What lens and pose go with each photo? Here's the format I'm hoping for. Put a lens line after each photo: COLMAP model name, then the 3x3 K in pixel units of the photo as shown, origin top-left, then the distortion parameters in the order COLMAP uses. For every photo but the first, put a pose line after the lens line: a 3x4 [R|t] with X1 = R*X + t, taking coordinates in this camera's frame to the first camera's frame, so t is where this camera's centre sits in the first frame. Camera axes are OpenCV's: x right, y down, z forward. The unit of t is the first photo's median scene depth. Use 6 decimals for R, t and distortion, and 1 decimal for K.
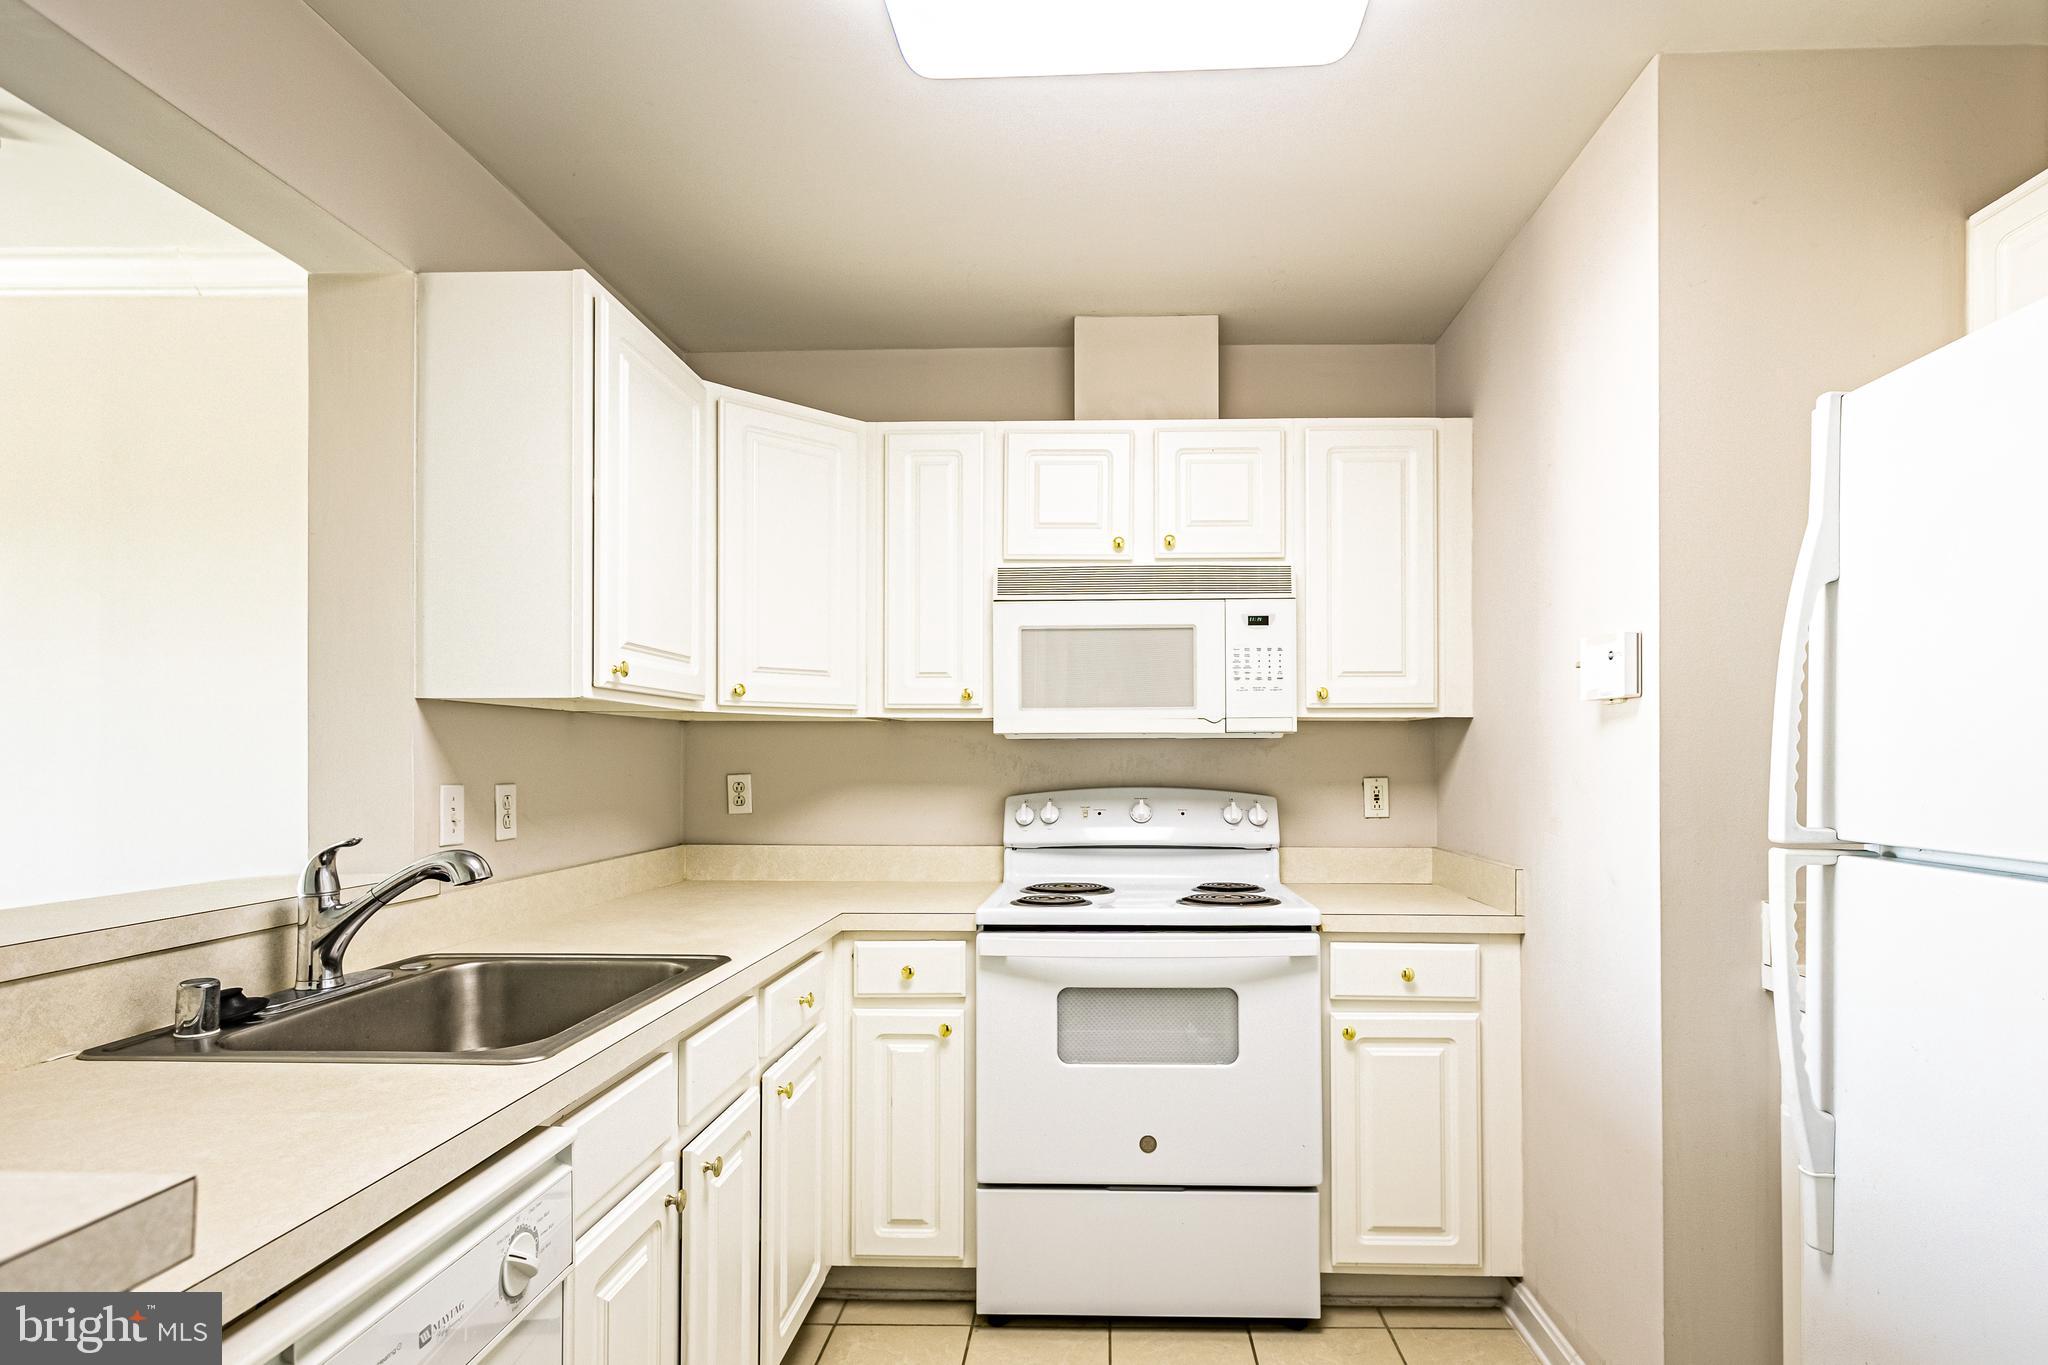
lens RADIAL K [[1036.5, 0, 1087.5], [0, 1036.5, 747.4], [0, 0, 1]] dist [0.000892, 0.000311]
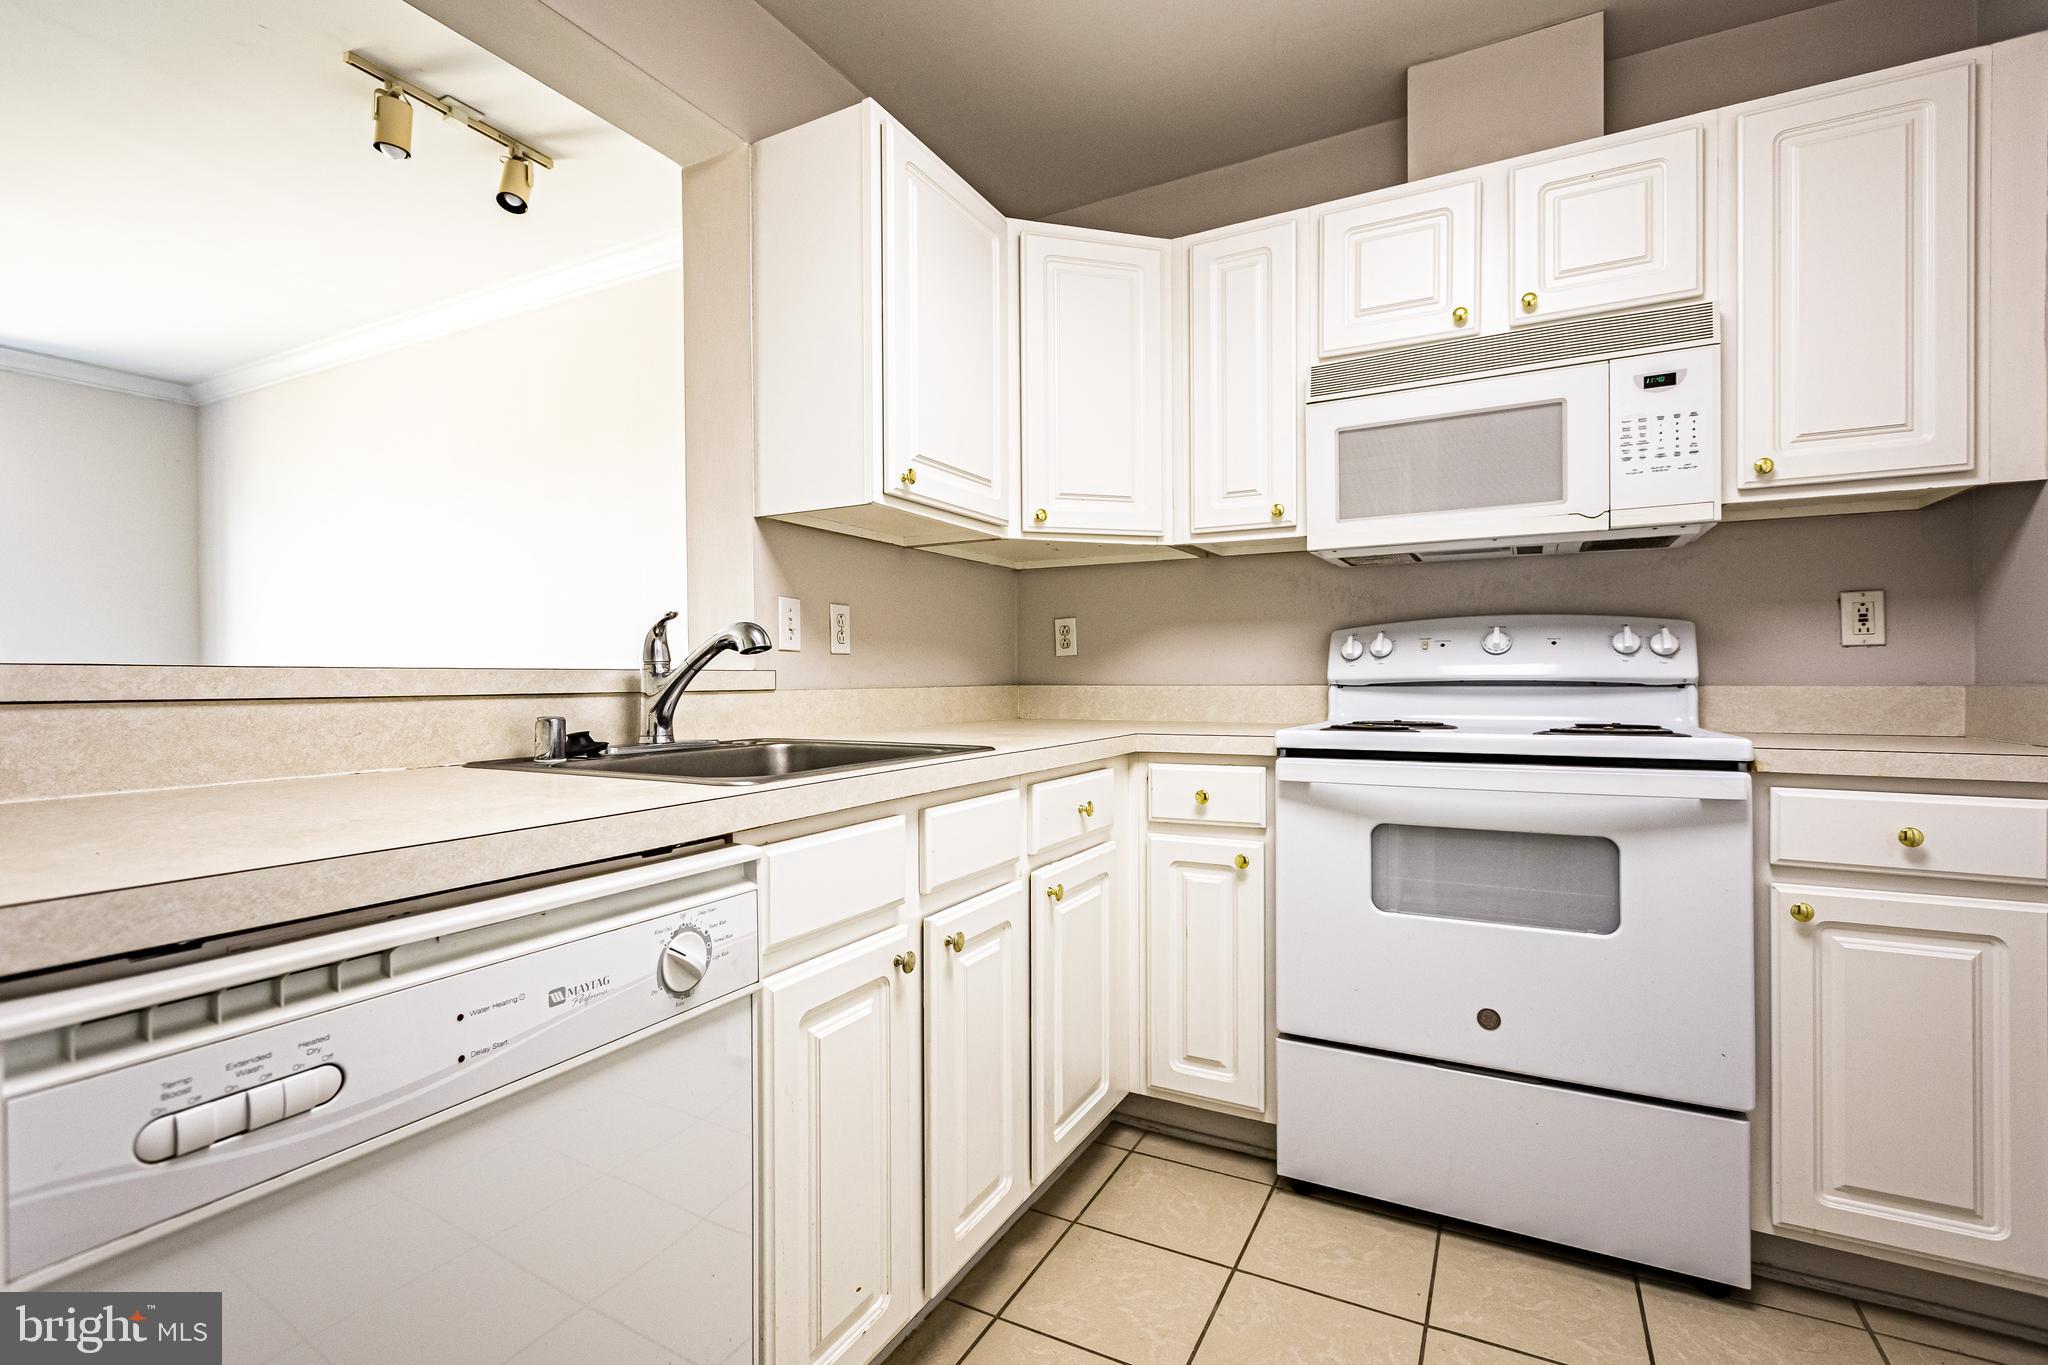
lens RADIAL K [[953.2, 0, 997.6], [0, 953.2, 683.8], [0, 0, 1]] dist [0.002028, 0.000148]
pose [[0.886106, -0.001900, -0.463479, 0.063930], [0.009972, 0.999838, 0.014966, 0.100544], [0.463375, -0.017883, 0.885982, 0.152055]]
